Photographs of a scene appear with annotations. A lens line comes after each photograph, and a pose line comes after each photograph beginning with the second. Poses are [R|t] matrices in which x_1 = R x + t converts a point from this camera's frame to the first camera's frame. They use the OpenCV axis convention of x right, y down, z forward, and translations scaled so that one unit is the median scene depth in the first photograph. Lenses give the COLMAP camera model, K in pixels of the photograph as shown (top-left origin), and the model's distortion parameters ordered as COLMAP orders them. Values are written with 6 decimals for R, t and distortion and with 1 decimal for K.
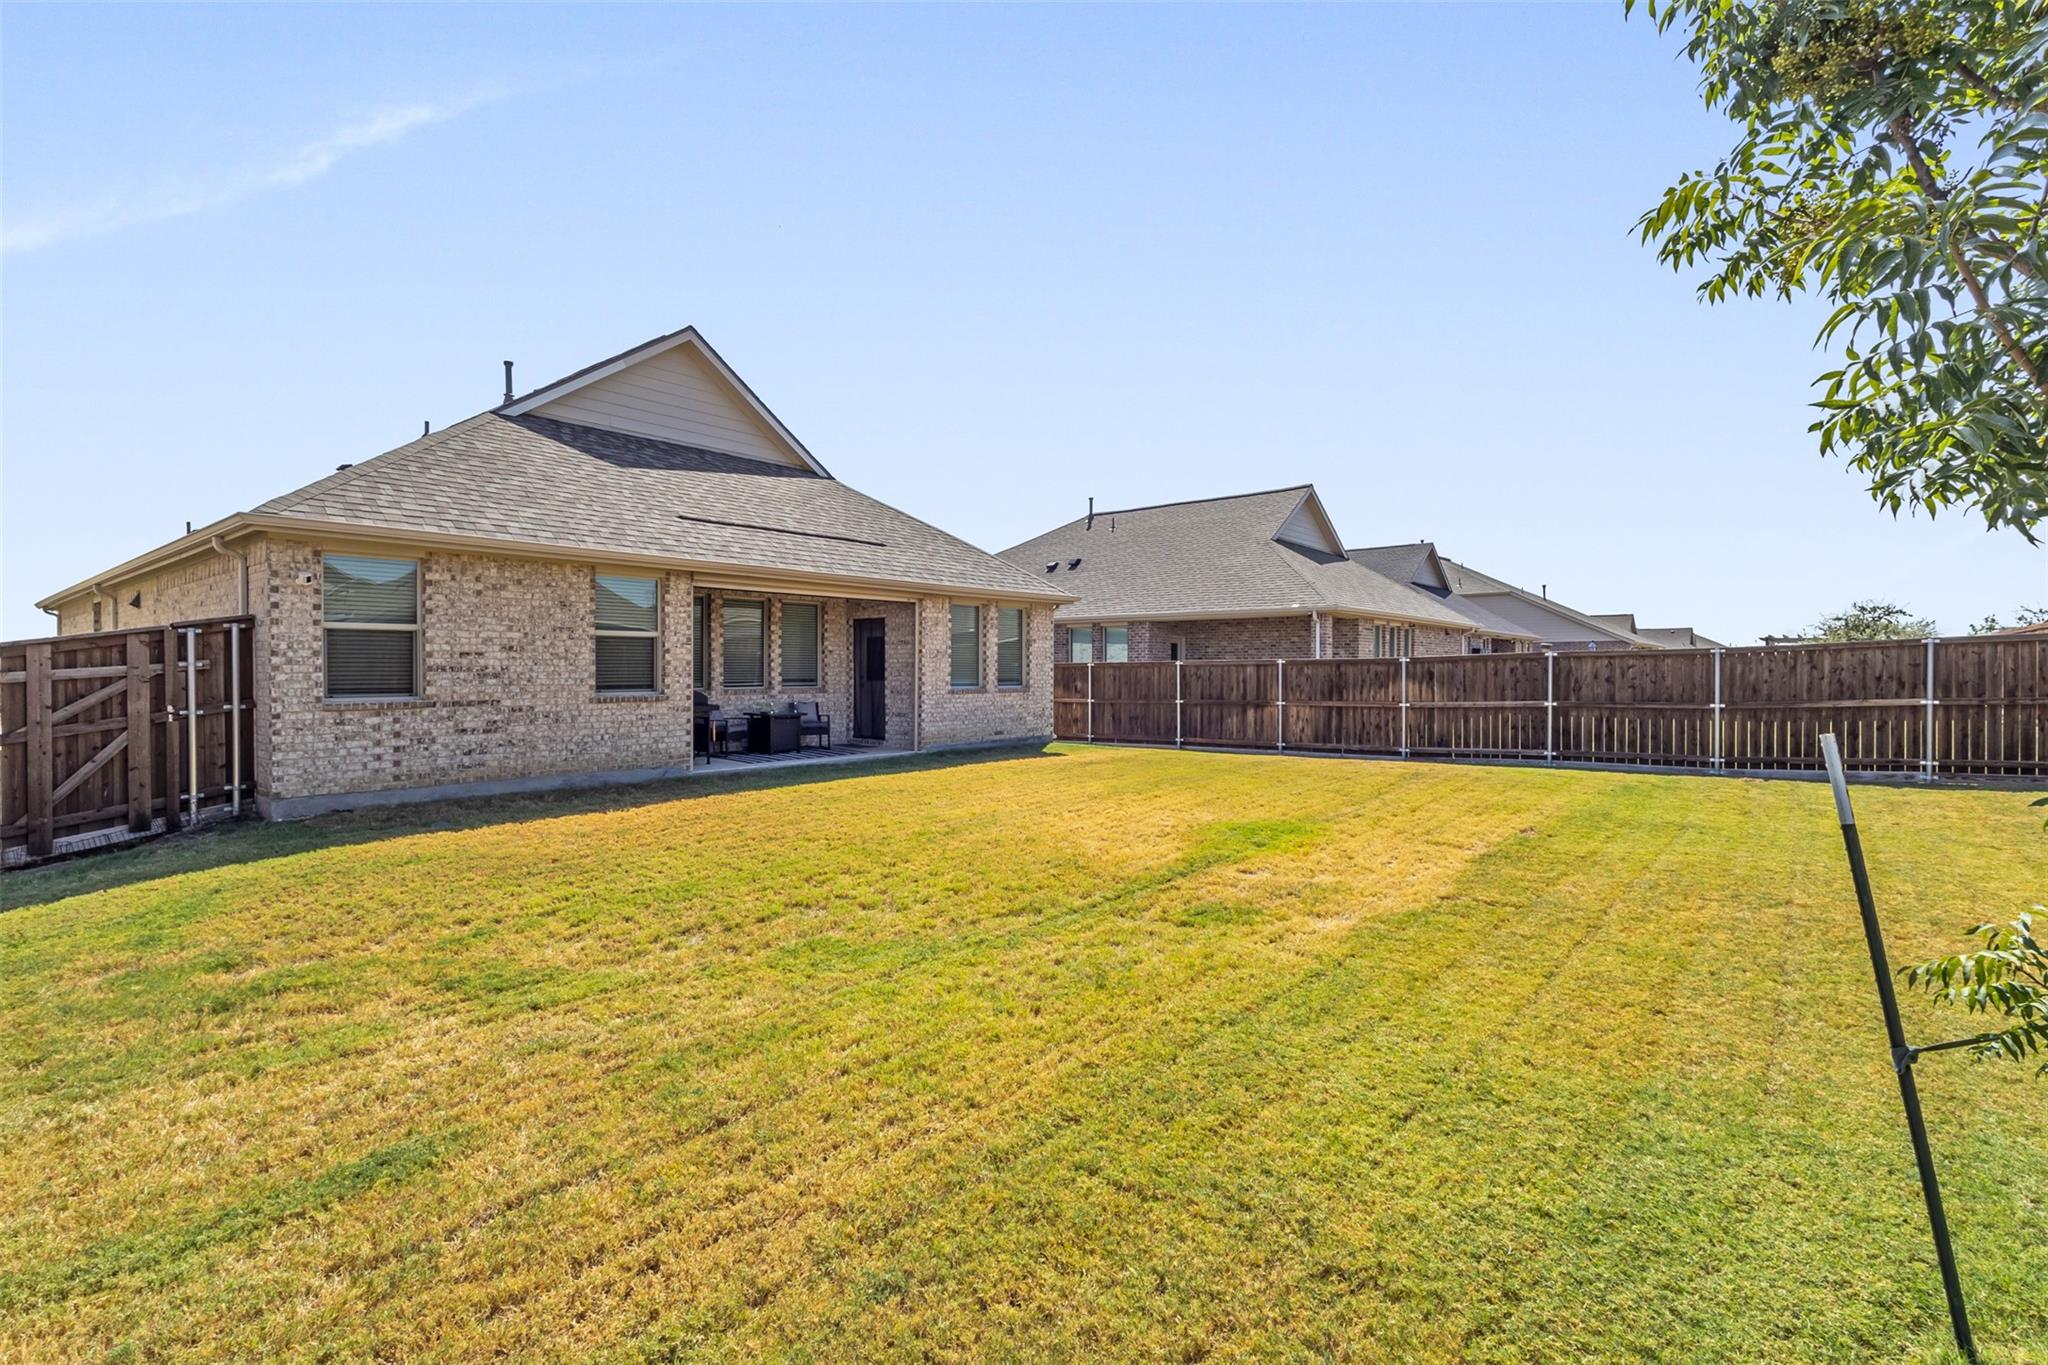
lens RADIAL K [[980.6, 0, 1022.8], [0, 980.6, 685.5], [0, 0, 1]] dist [-0.000113, 0.000052]
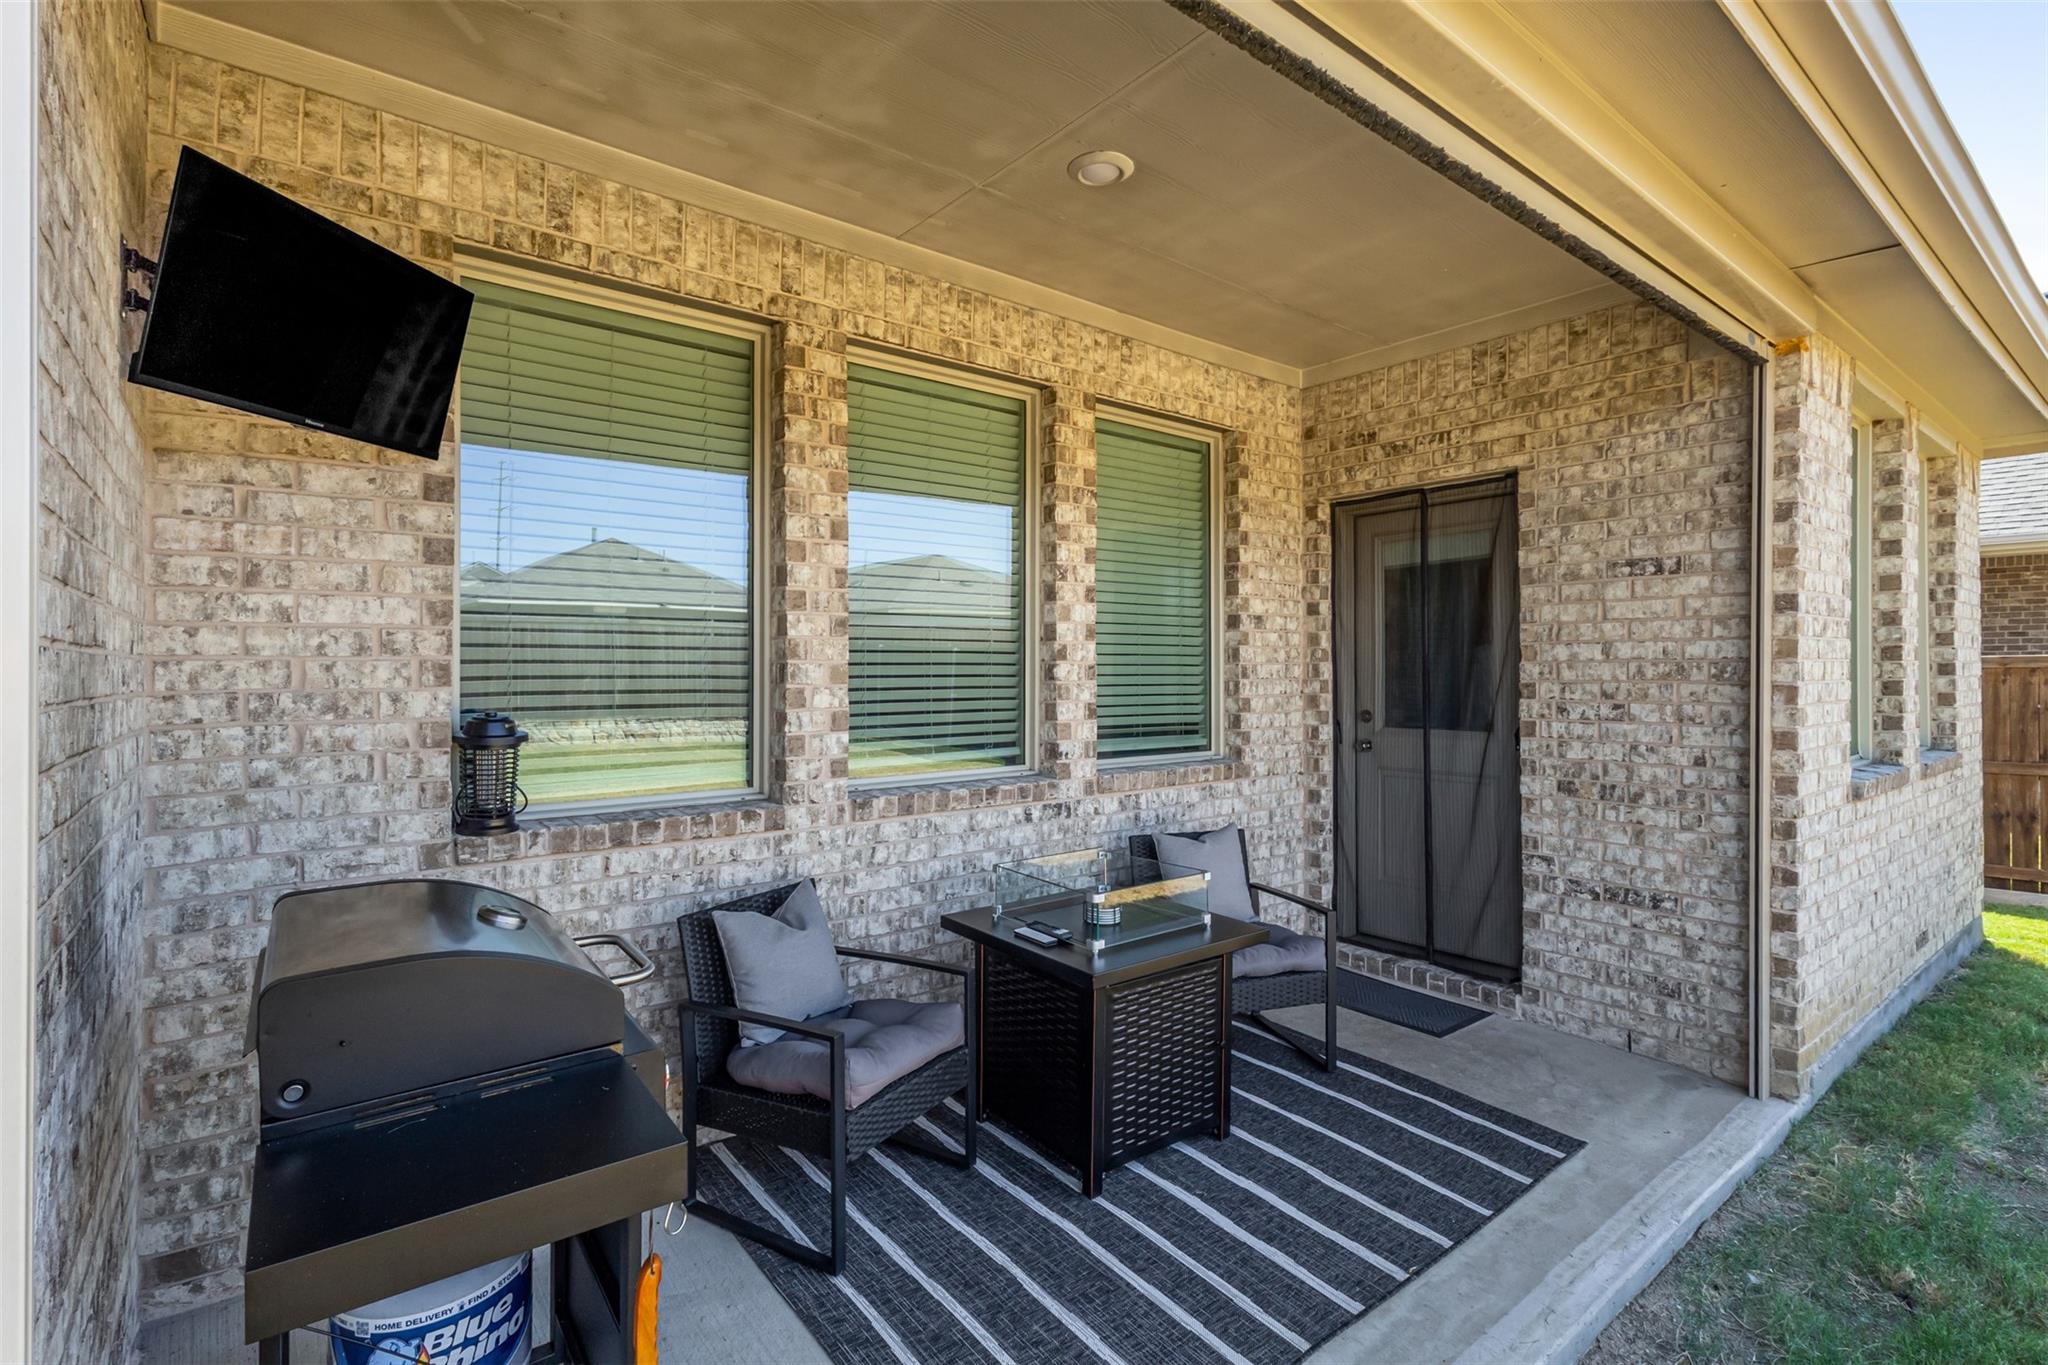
lens RADIAL K [[980.6, 0, 1020.4], [0, 980.6, 679.4], [0, 0, 1]] dist [-0.000113, 0.000052]
pose [[0.980437, 0.000897, -0.196831, -0.217548], [-0.001614, 0.999993, -0.003482, -0.018375], [0.196826, 0.003732, 0.980431, 0.764082]]
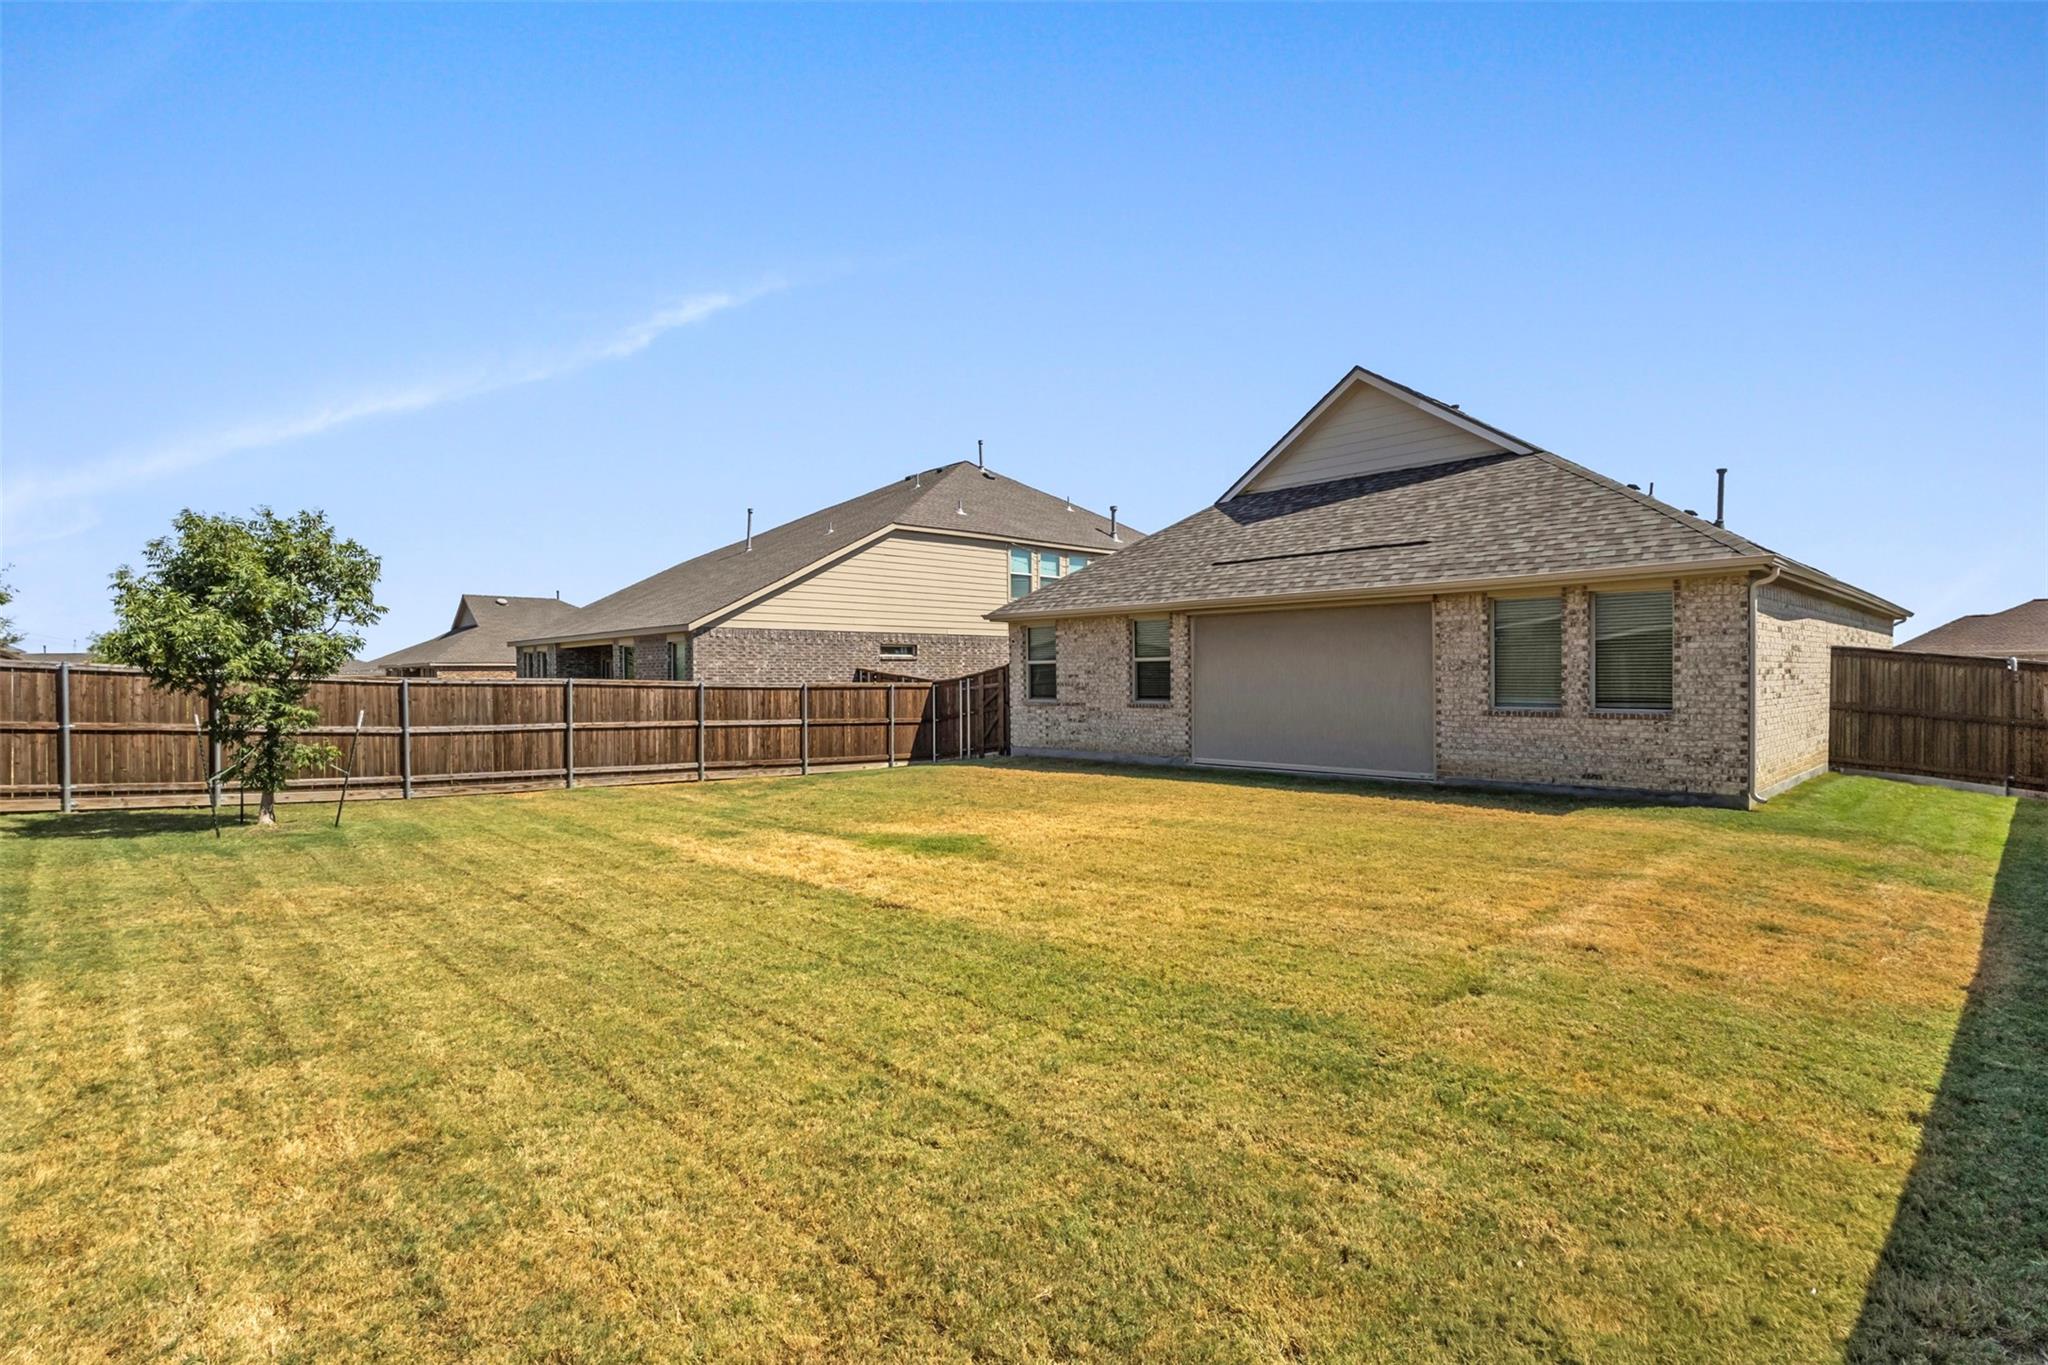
lens RADIAL K [[980.6, 0, 1021.7], [0, 980.6, 679.5], [0, 0, 1]] dist [-0.000113, 0.000052]
pose [[-0.114251, 0.016266, -0.993319, 0.816809], [0.003097, 0.999867, 0.016017, -0.037600], [0.993447, -0.001246, -0.114286, 0.773844]]
